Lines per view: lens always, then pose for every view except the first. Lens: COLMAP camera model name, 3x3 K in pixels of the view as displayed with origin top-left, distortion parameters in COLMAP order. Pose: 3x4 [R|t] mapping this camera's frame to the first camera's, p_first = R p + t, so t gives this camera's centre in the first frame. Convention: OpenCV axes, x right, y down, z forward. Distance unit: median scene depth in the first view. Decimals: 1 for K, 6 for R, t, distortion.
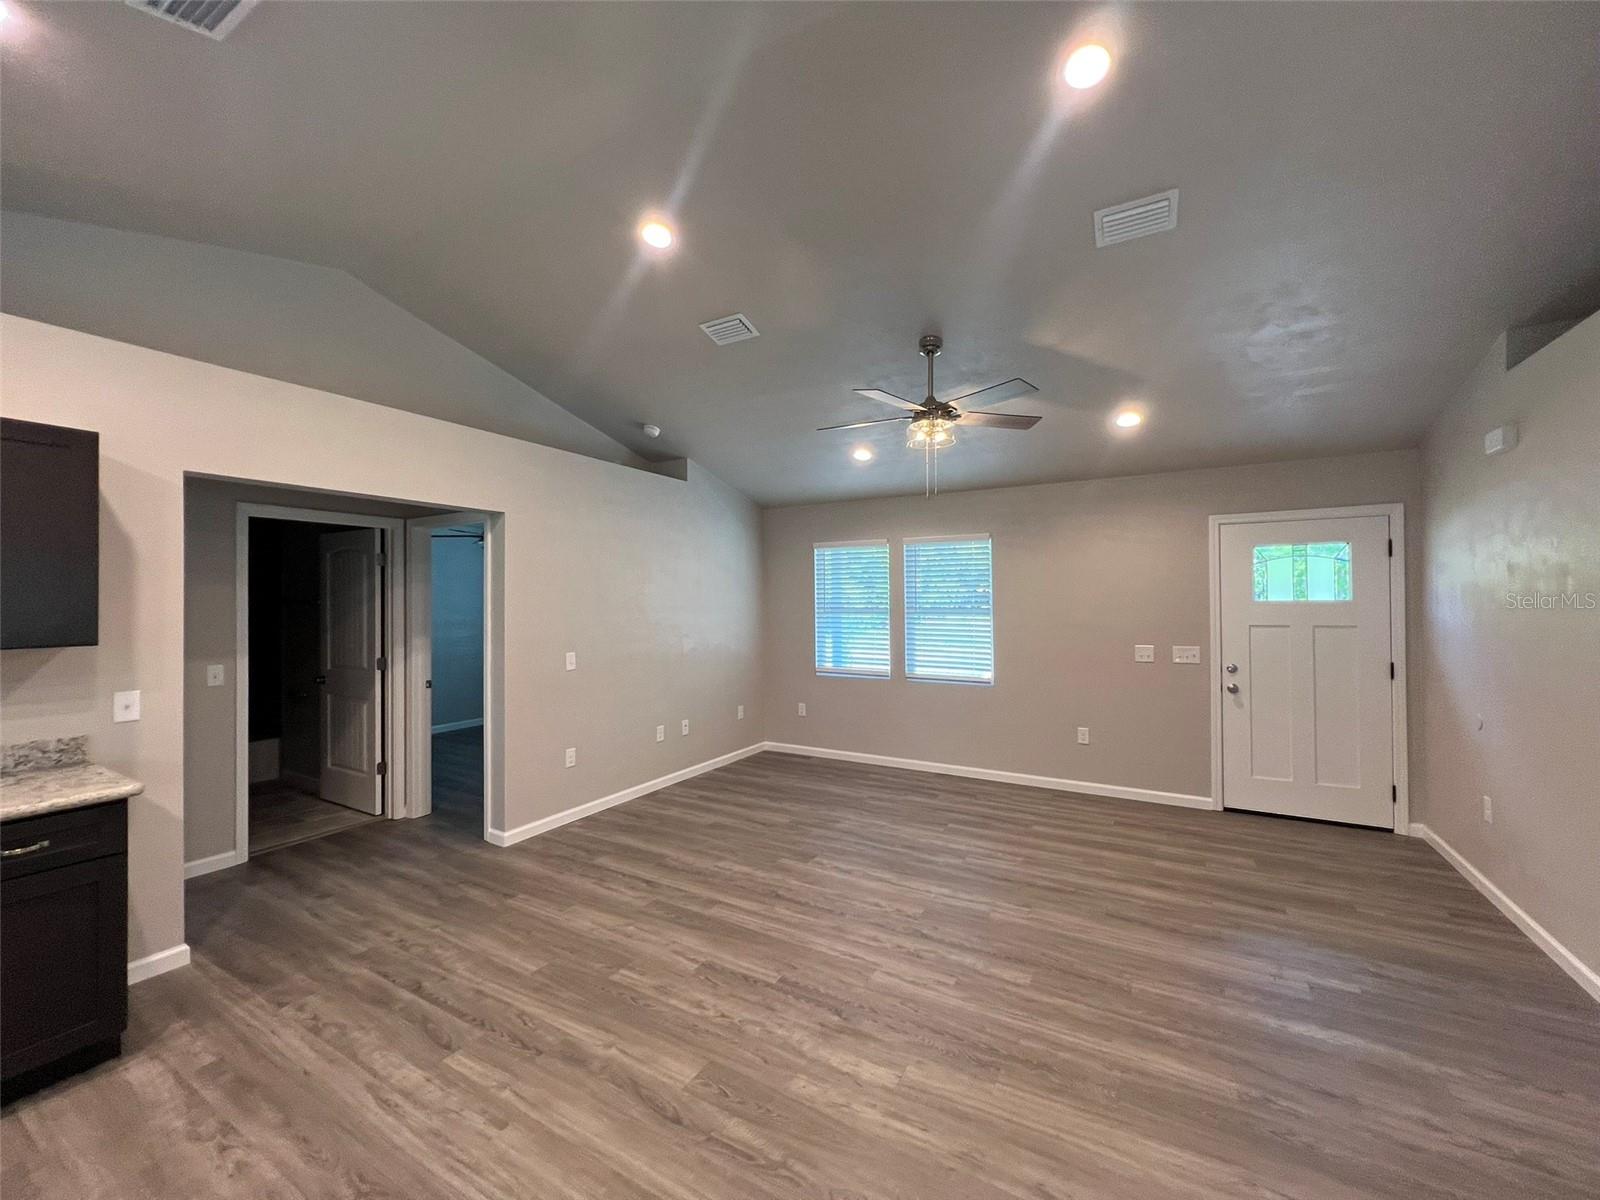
lens RADIAL K [[638.5, 0, 795.5], [0, 638.5, 595.3], [0, 0, 1]] dist [-0.002684, 0.000765]
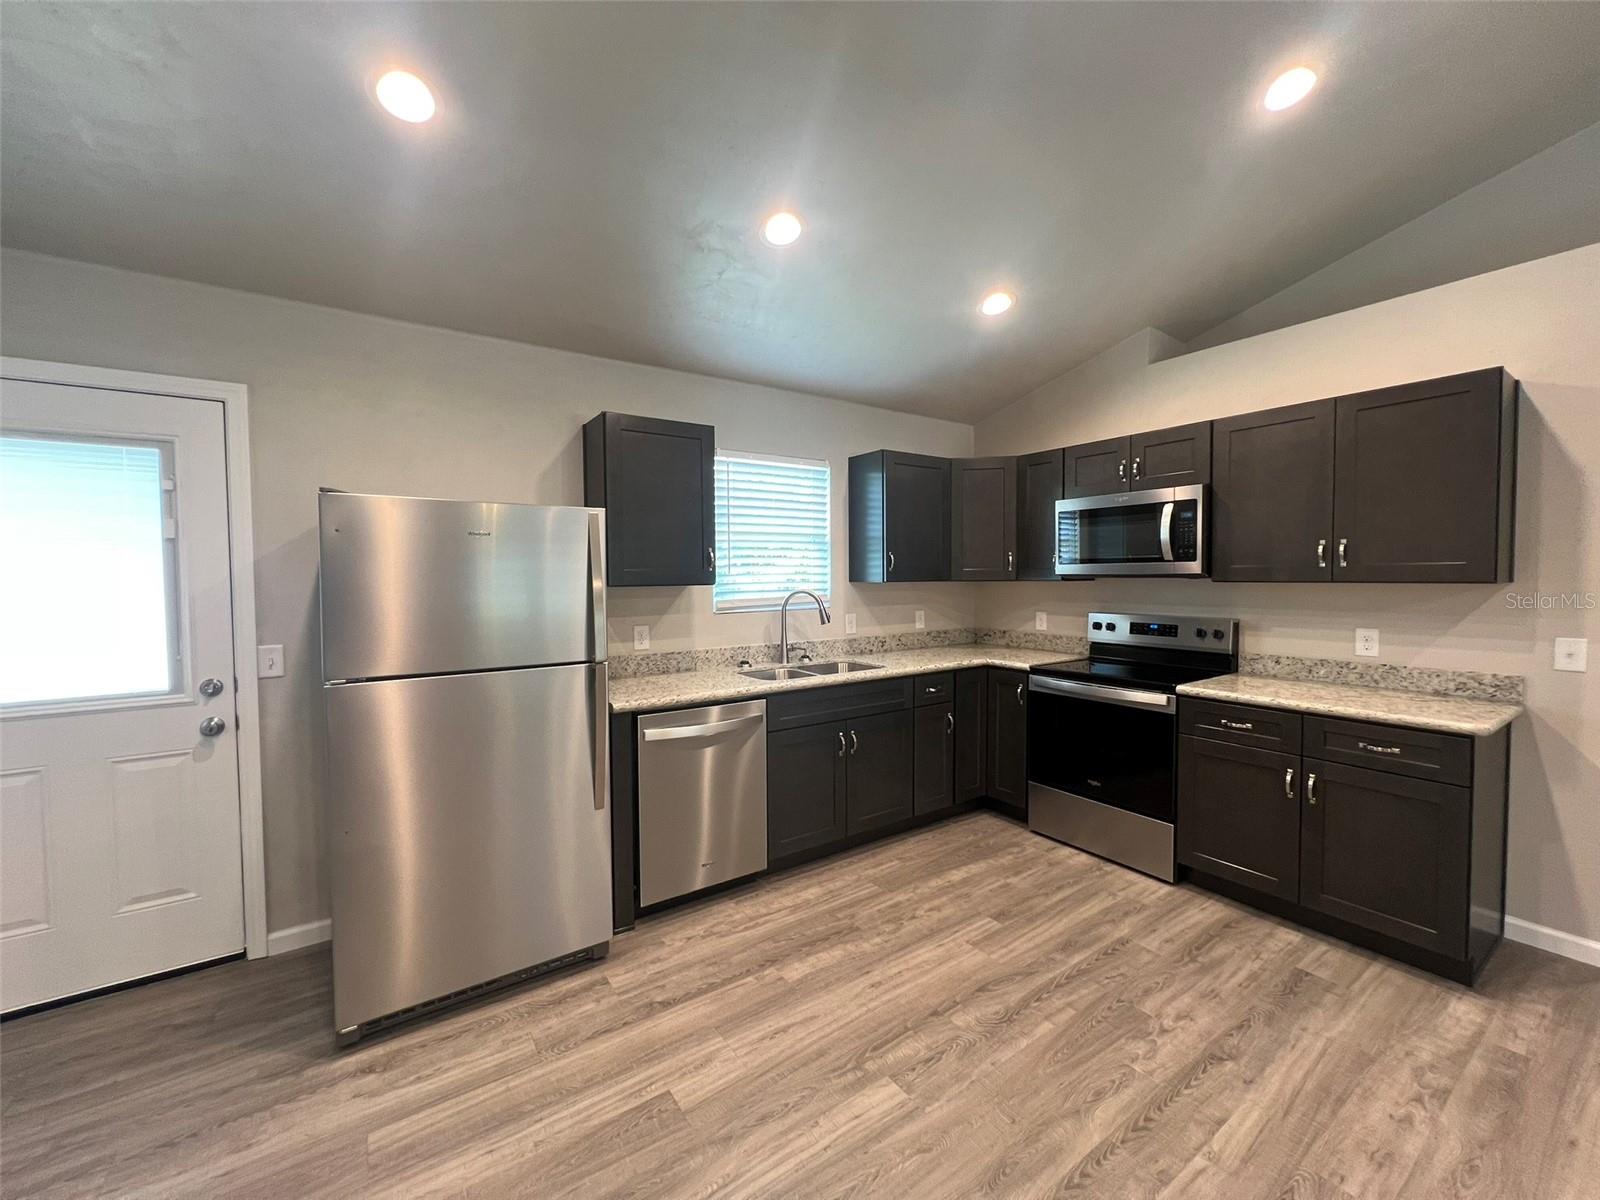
lens RADIAL K [[638.5, 0, 793.7], [0, 638.5, 595.4], [0, 0, 1]] dist [-0.002684, 0.000765]
pose [[-0.430365, 0.038800, -0.901821, 0.270287], [0.019240, 0.999243, 0.033811, 0.042471], [0.902450, -0.002800, -0.430786, 0.436567]]
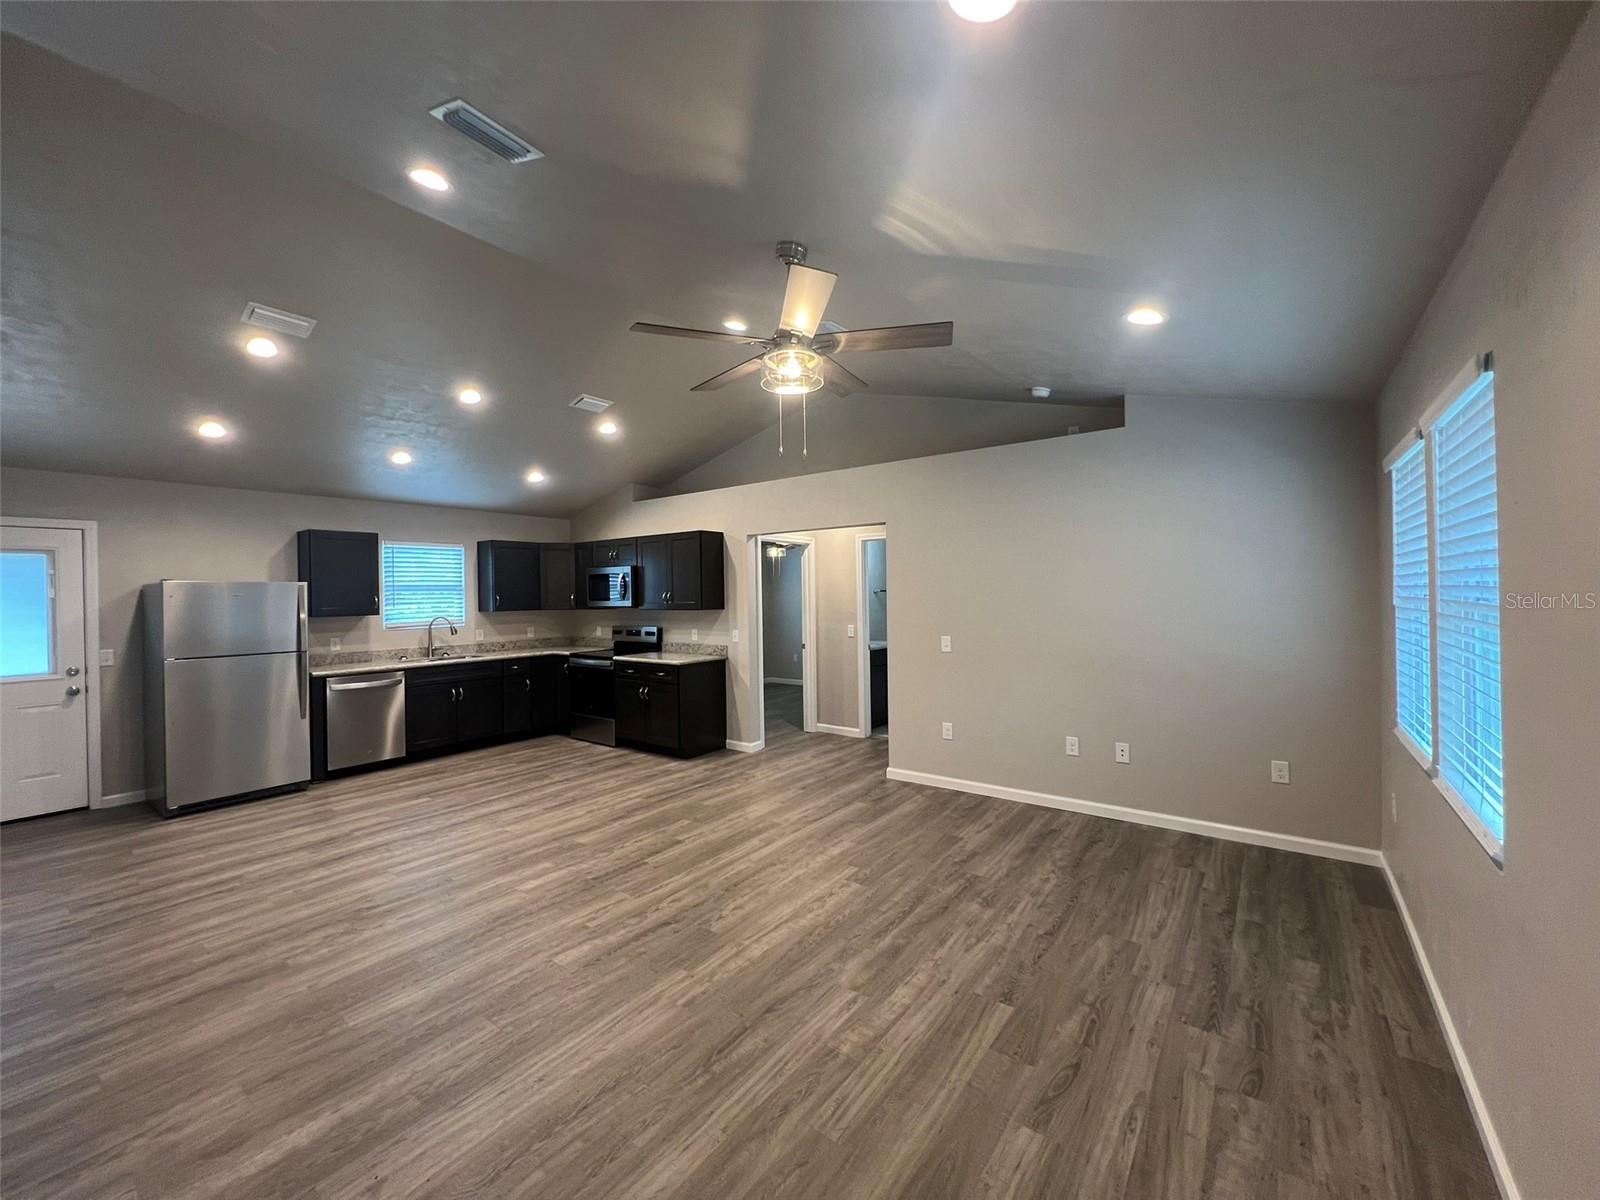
lens RADIAL K [[638.5, 0, 795.6], [0, 638.5, 593.1], [0, 0, 1]] dist [-0.002684, 0.000765]
pose [[-0.116854, 0.006645, -0.993127, 1.499377], [0.026364, 0.999646, 0.003586, 0.008533], [0.992799, -0.025764, -0.116988, 1.689299]]
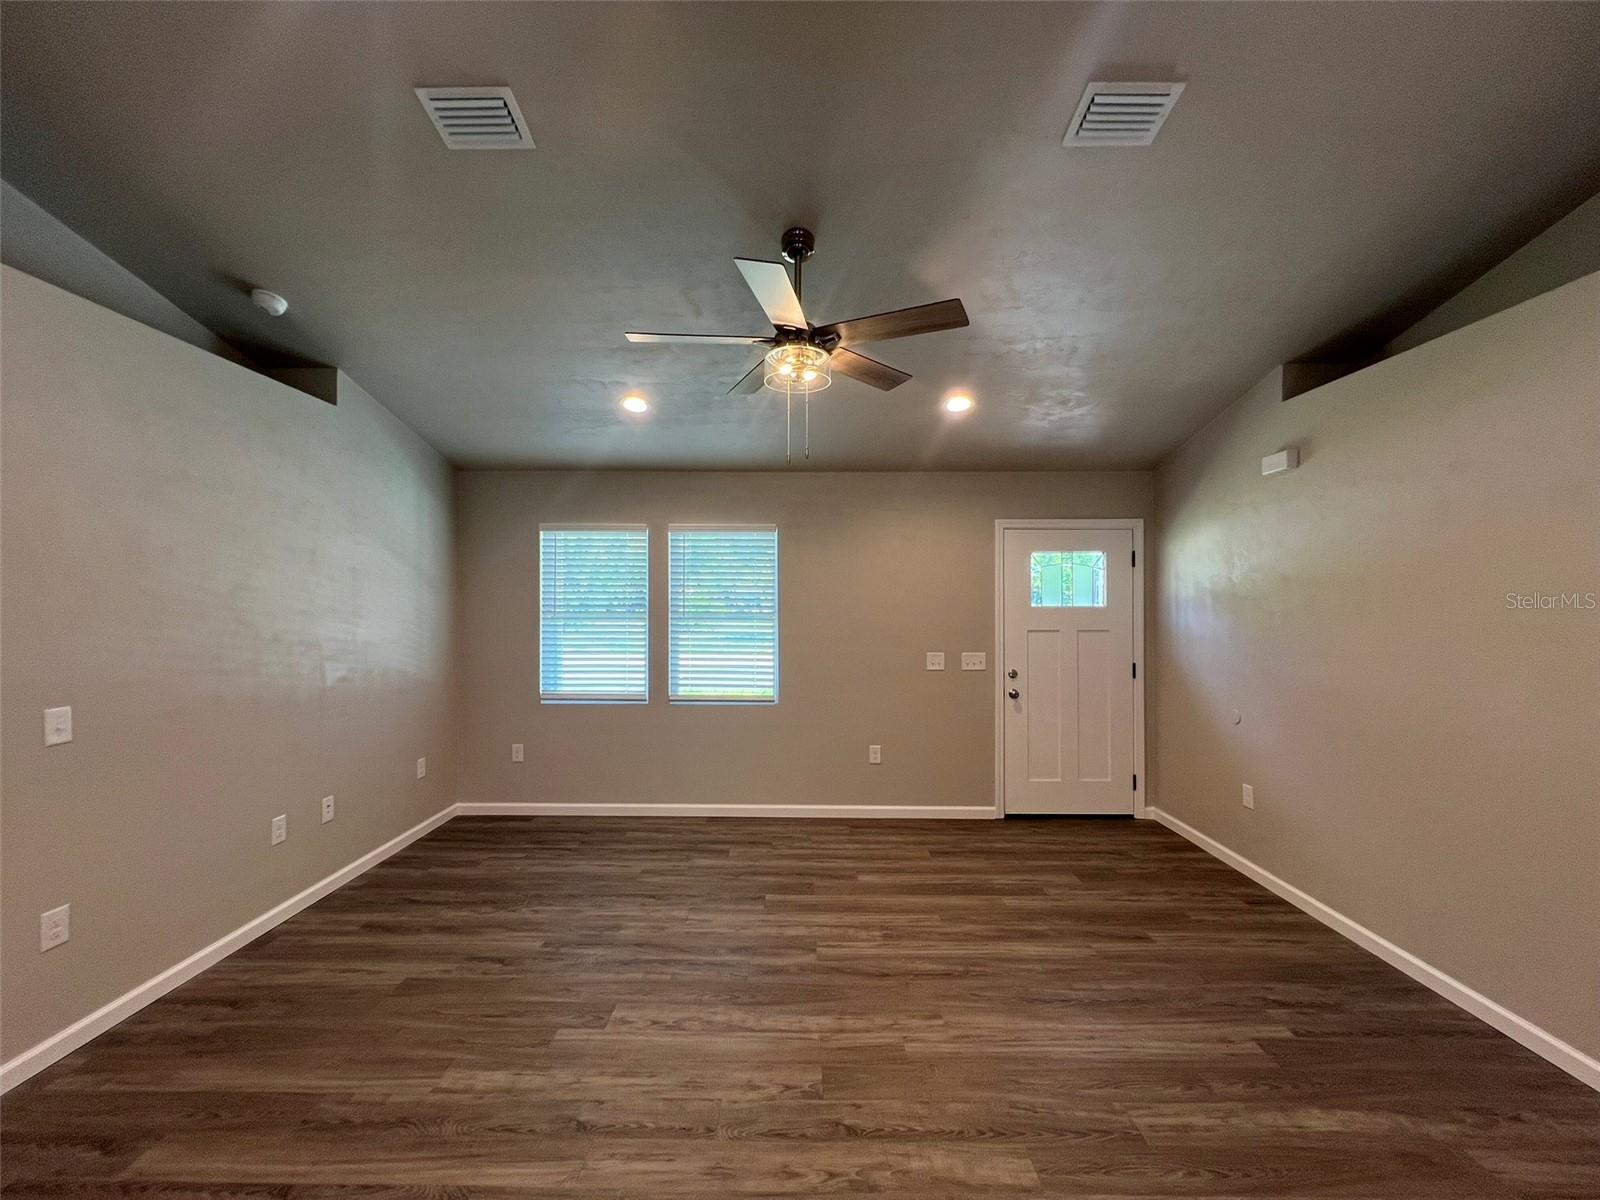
lens RADIAL K [[638.5, 0, 796.8], [0, 638.5, 595.9], [0, 0, 1]] dist [-0.002684, 0.000765]
pose [[0.867651, 0.013169, 0.496999, -0.213546], [-0.012569, 0.999911, -0.004551, 0.003034], [-0.497014, -0.002298, 0.867739, 0.600572]]
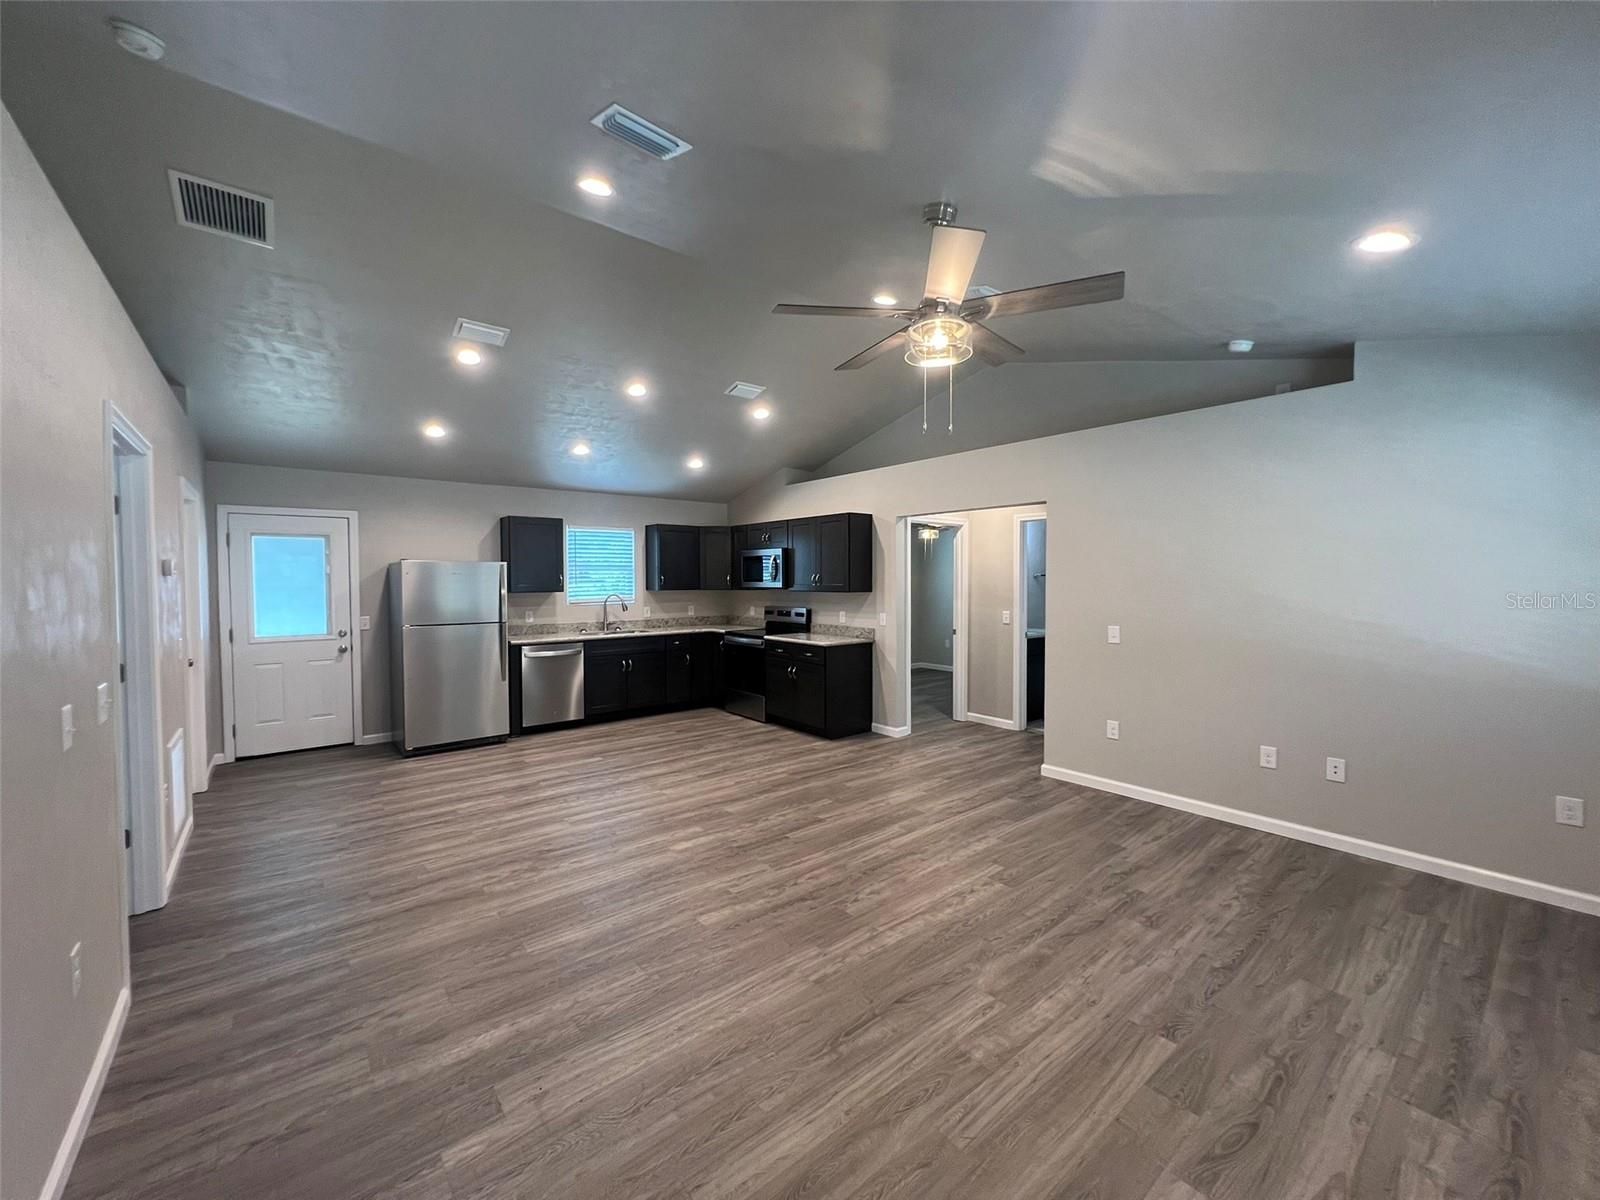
lens RADIAL K [[638.5, 0, 794.9], [0, 638.5, 593.6], [0, 0, 1]] dist [-0.002684, 0.000765]
pose [[-0.351834, 0.030231, -0.935574, 1.472067], [0.015120, 0.999531, 0.026611, 0.009285], [0.935940, -0.004783, -0.352126, 1.712176]]
